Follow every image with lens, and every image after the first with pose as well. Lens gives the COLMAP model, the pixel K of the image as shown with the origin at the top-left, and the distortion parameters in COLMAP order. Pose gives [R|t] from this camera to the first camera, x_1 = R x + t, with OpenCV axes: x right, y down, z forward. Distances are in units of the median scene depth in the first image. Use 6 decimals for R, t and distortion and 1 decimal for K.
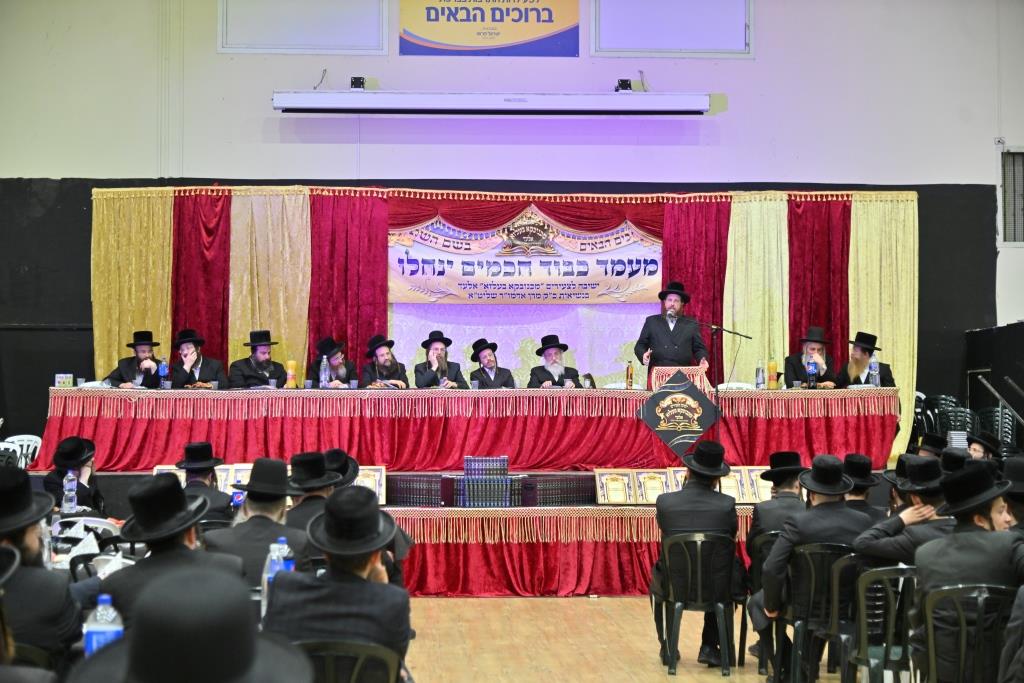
lens RADIAL K [[1836.2, 0, 517.8], [0, 1836.2, 339.3], [0, 0, 1]] dist [-0.063435, 0.000000]
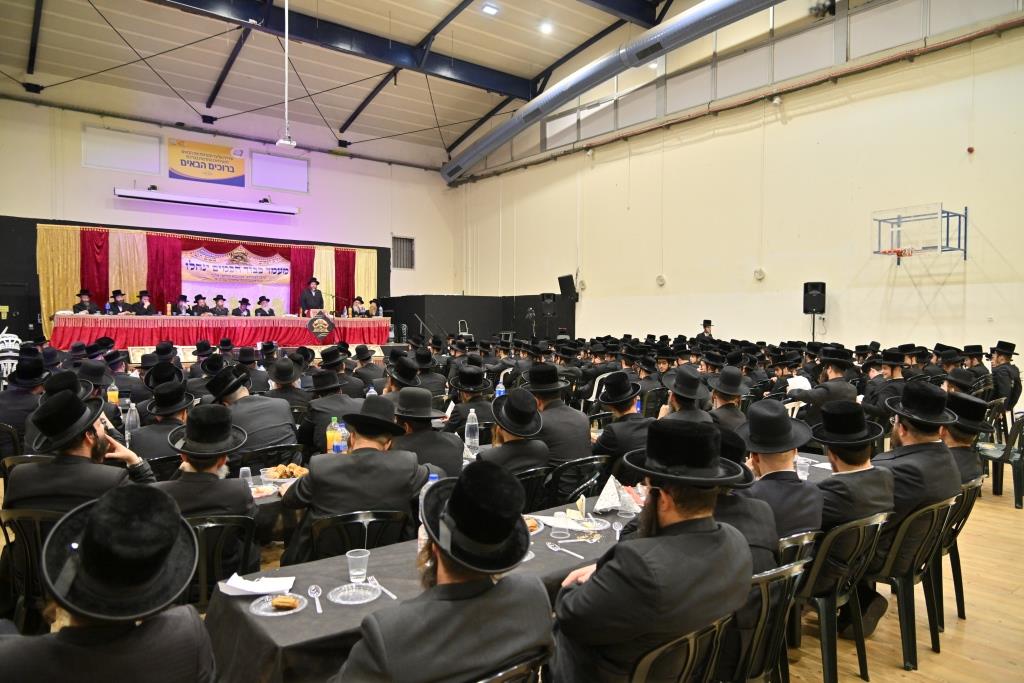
lens RADIAL K [[701.0, 0, 512.2], [0, 701.0, 341.1], [0, 0, 1]] dist [0.018188, -0.000619]
pose [[0.813629, -0.009622, 0.581305, -0.260756], [-0.028253, 0.998027, 0.056064, -0.004419], [-0.580697, -0.062039, 0.811752, -0.039716]]
